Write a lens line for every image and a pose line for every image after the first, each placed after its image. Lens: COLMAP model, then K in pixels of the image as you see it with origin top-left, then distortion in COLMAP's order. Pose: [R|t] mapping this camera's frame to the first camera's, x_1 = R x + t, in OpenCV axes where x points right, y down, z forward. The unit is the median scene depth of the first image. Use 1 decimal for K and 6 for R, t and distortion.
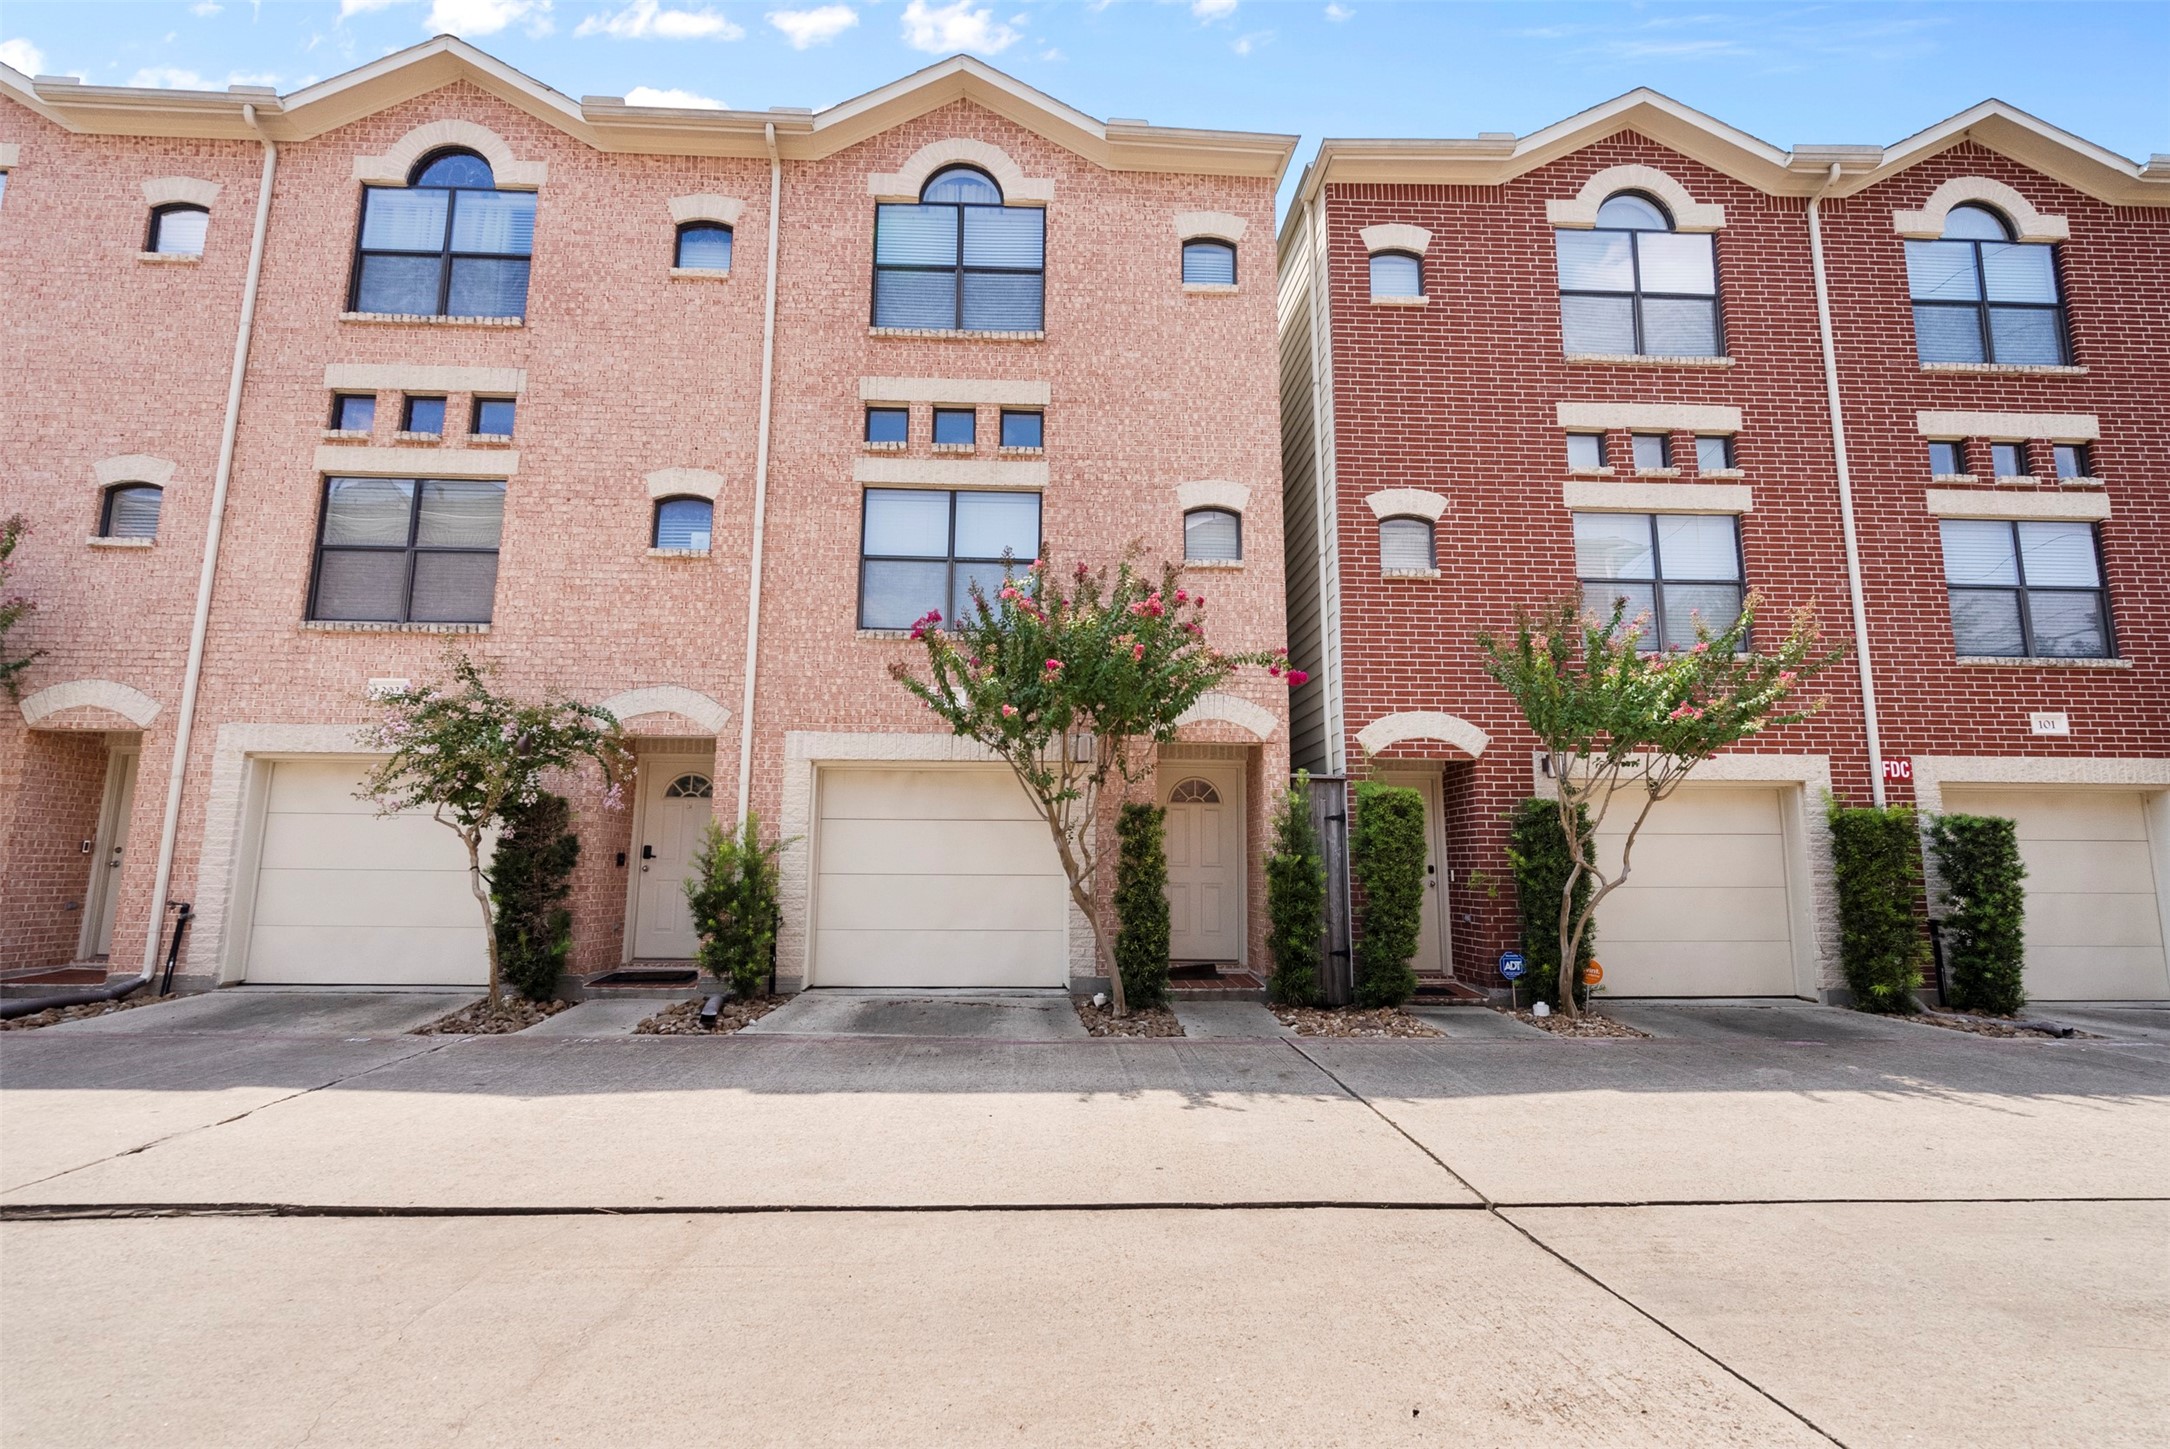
lens RADIAL K [[1011.6, 0, 1076.5], [0, 1011.6, 696.8], [0, 0, 1]] dist [-0.005042, 0.003053]
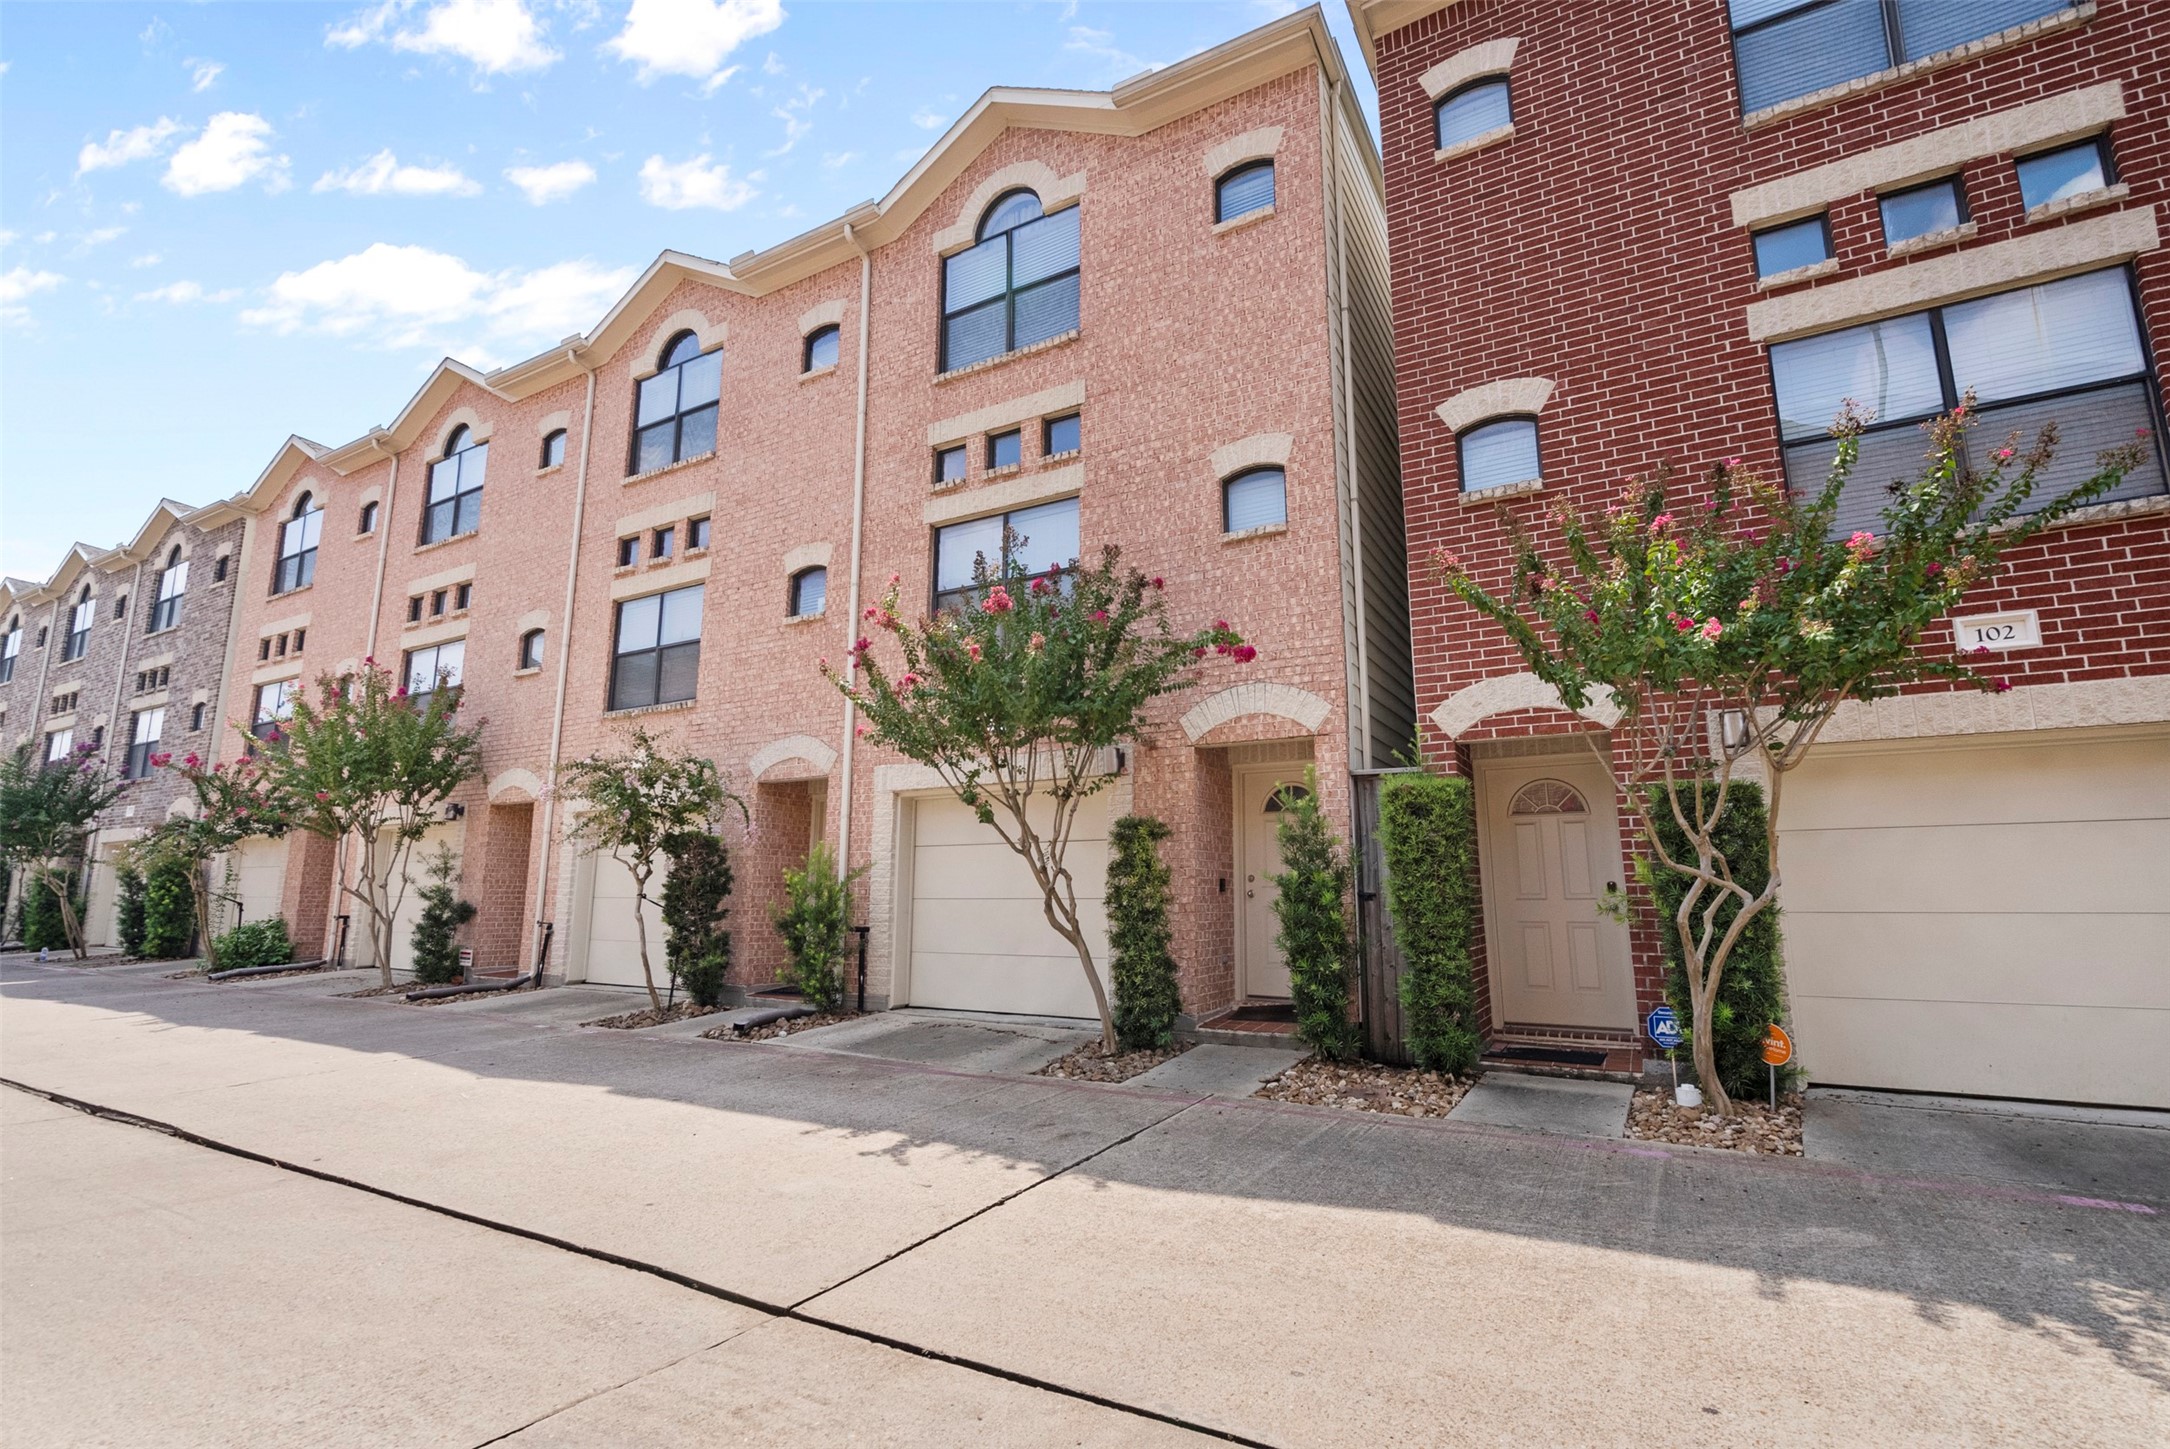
lens RADIAL K [[1011.6, 0, 1076.5], [0, 1011.6, 696.8], [0, 0, 1]] dist [-0.005042, 0.003053]
pose [[0.832446, -0.114473, -0.542152, 0.460028], [0.100083, 0.993397, -0.056079, 0.039872], [0.544992, -0.007578, 0.838407, 0.199033]]
